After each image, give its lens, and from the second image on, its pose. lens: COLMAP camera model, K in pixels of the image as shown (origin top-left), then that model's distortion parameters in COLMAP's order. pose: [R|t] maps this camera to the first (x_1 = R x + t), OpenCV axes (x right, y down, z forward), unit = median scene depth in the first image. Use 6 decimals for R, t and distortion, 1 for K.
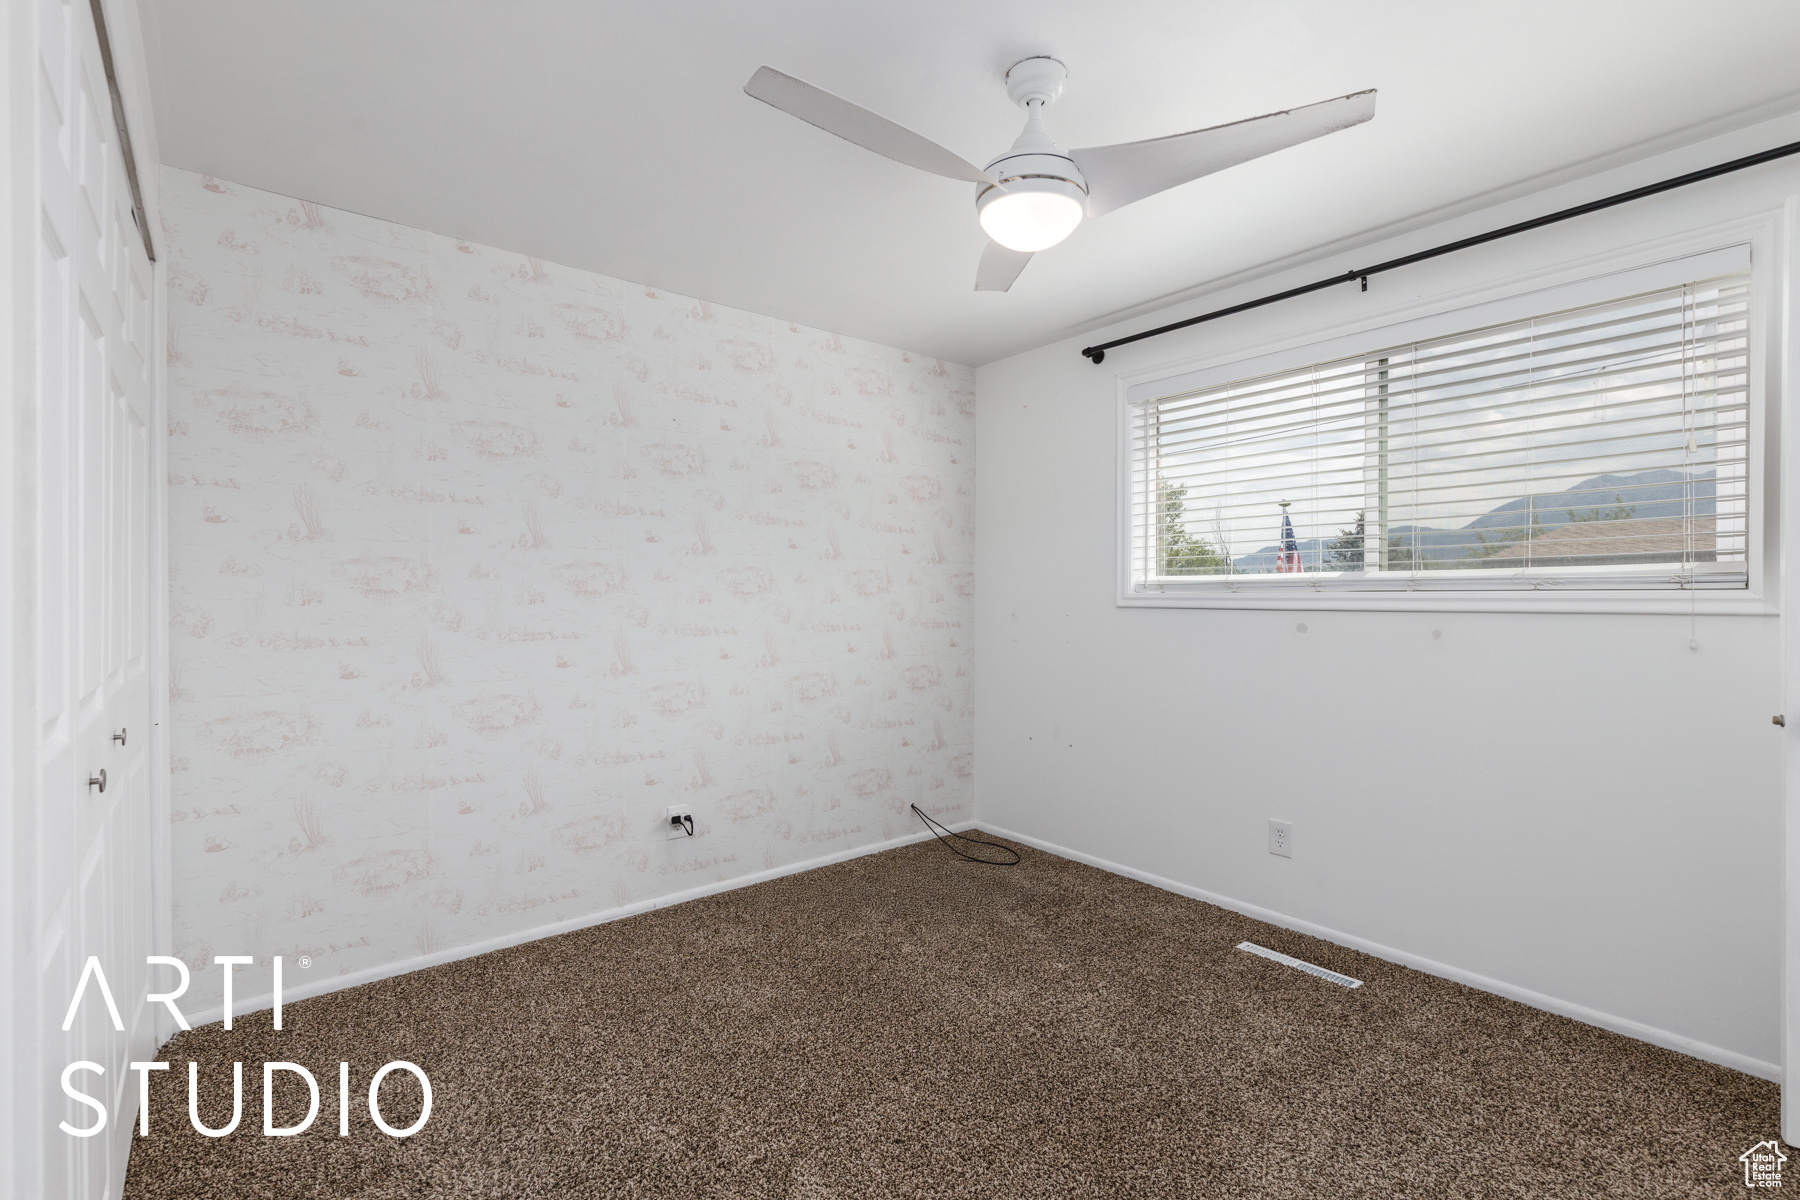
lens RADIAL K [[817.2, 0, 892.6], [0, 817.2, 593.0], [0, 0, 1]] dist [0.003222, 0.000162]
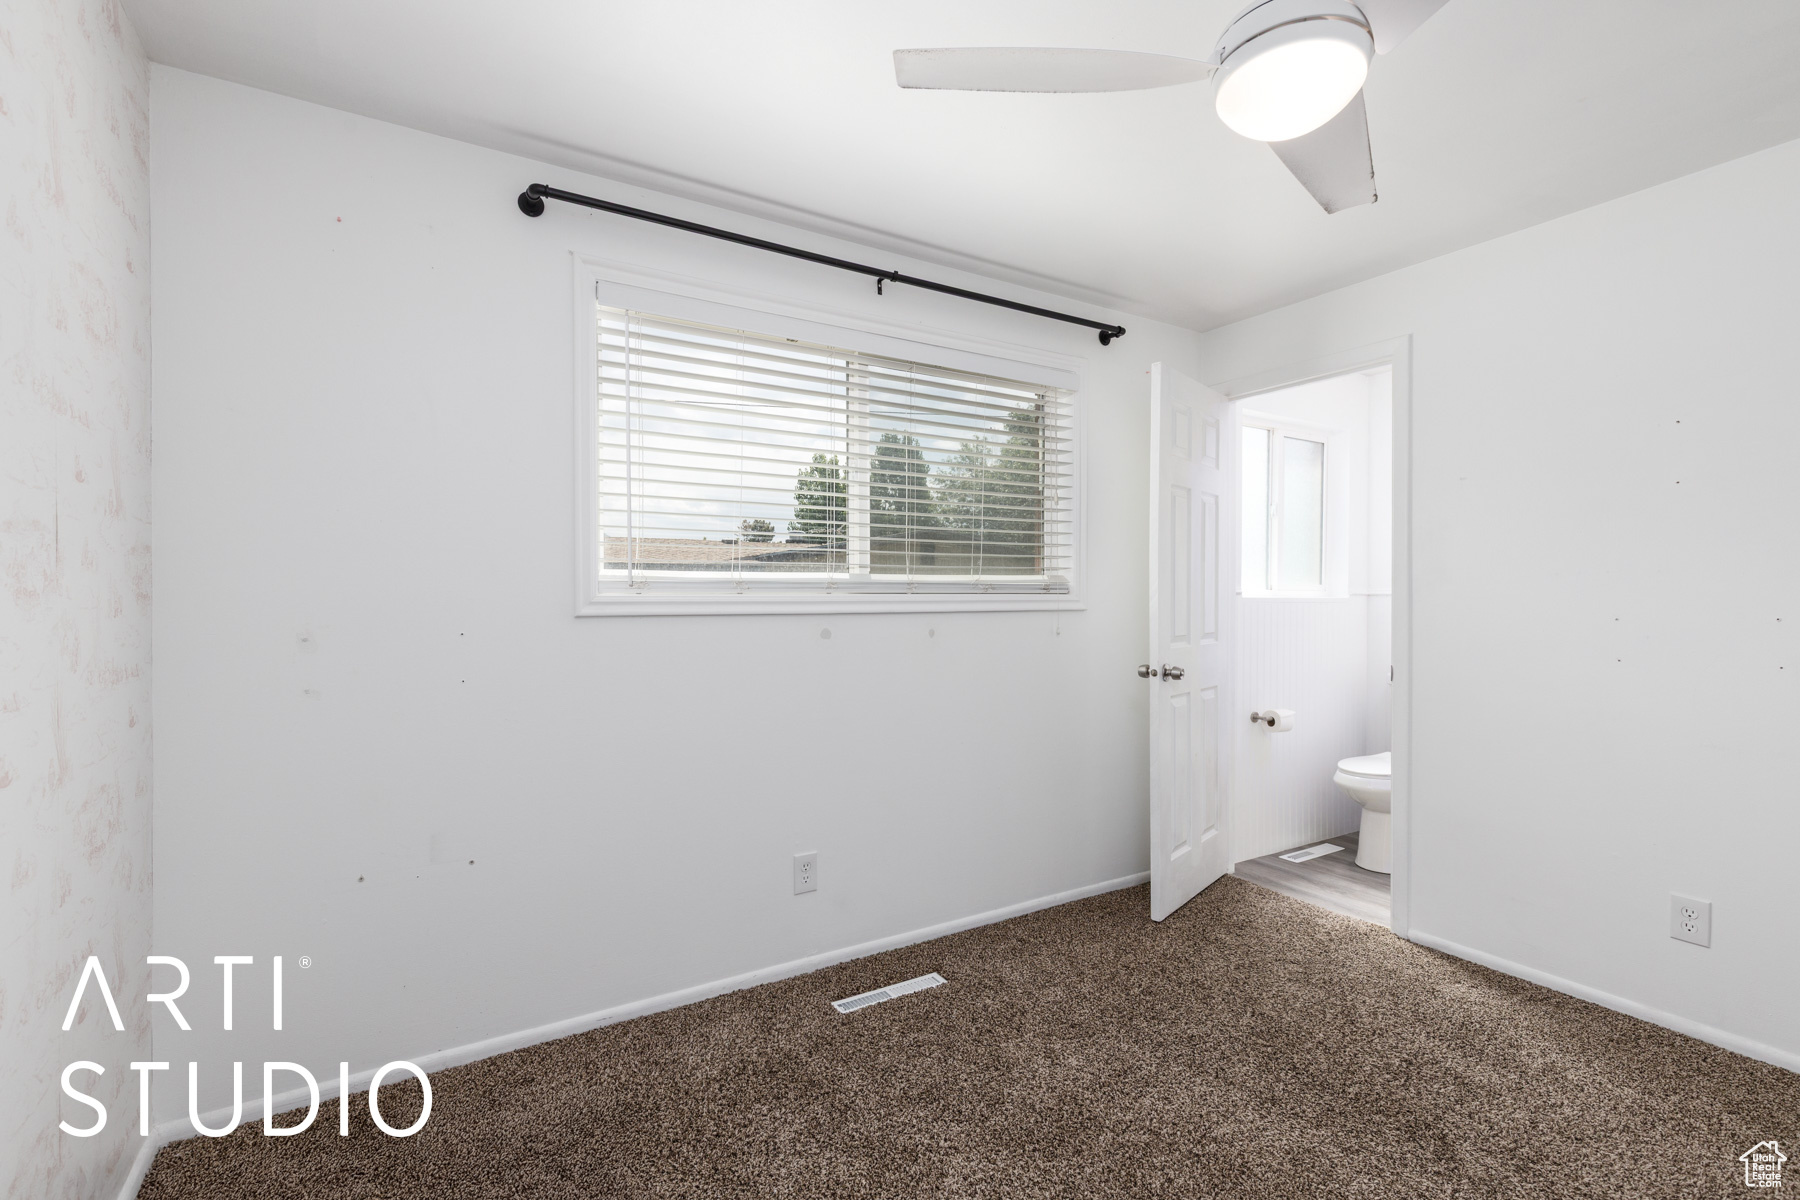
lens RADIAL K [[812.3, 0, 905.6], [0, 812.3, 607.9], [0, 0, 1]] dist [0.017068, -0.000331]
pose [[0.129048, -0.015986, 0.991509, -0.388335], [-0.003228, 0.999858, 0.016541, -0.001480], [-0.991633, -0.005335, 0.128978, 0.797049]]
